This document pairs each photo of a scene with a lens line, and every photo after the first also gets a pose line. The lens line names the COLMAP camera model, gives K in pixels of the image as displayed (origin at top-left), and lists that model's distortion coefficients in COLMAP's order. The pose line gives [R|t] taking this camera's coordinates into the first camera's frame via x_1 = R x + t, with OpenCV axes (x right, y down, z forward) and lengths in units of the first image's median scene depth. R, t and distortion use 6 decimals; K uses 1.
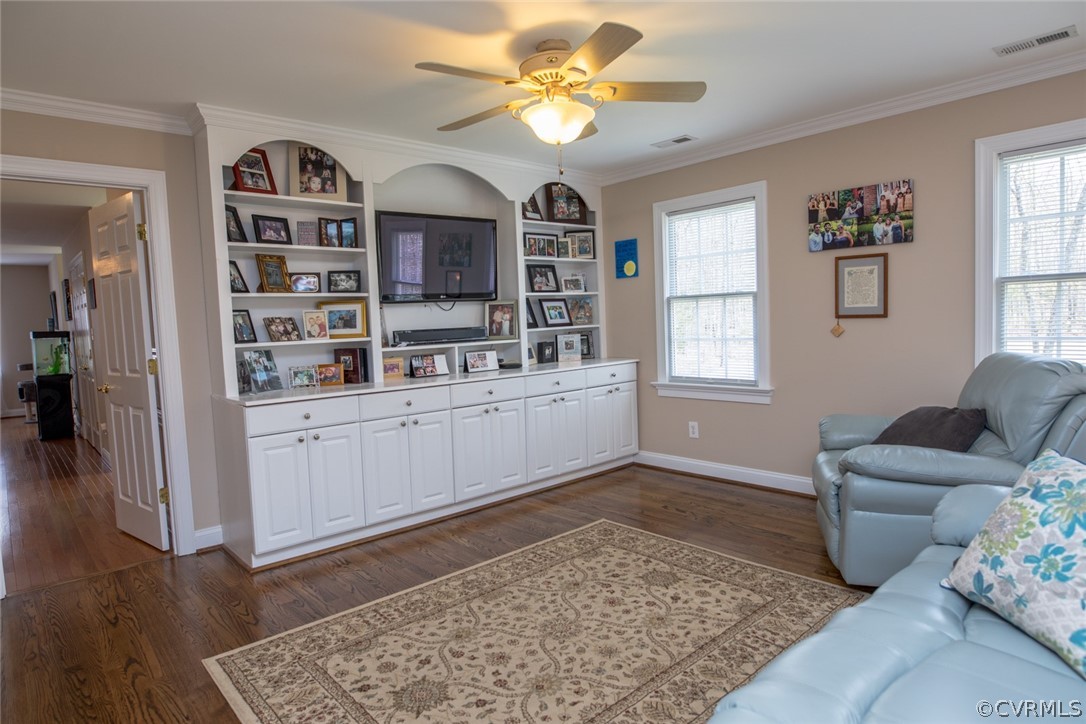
lens RADIAL K [[623.5, 0, 547.5], [0, 623.5, 357.8], [0, 0, 1]] dist [-0.024654, -0.001782]
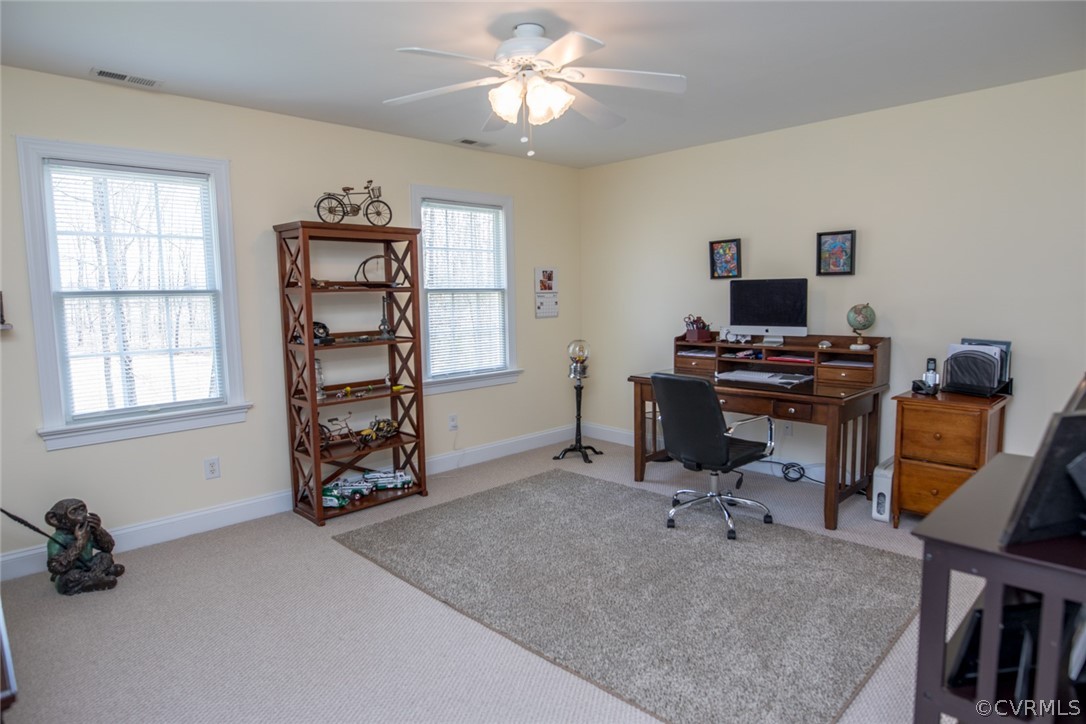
lens RADIAL K [[623.5, 0, 549.7], [0, 623.5, 367.0], [0, 0, 1]] dist [-0.024654, -0.001782]
pose [[-0.046081, -0.065263, 0.996804, -0.863984], [0.091115, 0.993429, 0.069254, -0.035820], [-0.994774, 0.094015, -0.039832, 1.016928]]
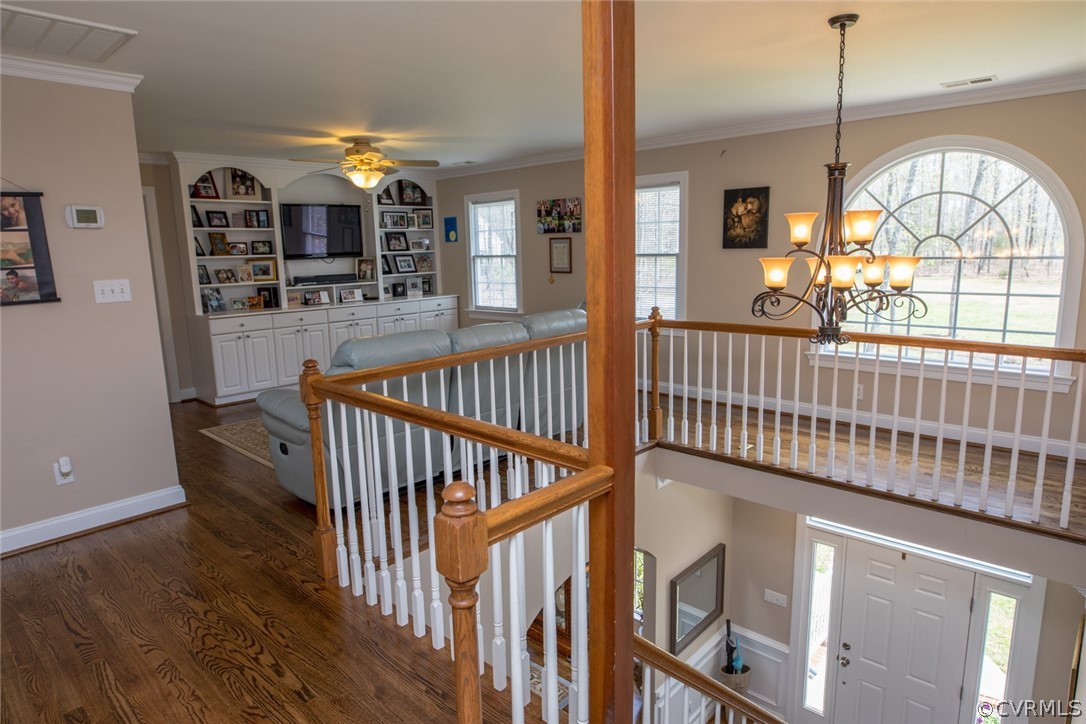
lens RADIAL K [[623.5, 0, 546.3], [0, 623.5, 359.9], [0, 0, 1]] dist [-0.024654, -0.001782]
pose [[0.995388, -0.000400, 0.095933, 0.267090], [-0.010102, 0.993994, 0.108968, -0.009826], [-0.095400, -0.109435, 0.989405, -0.735477]]
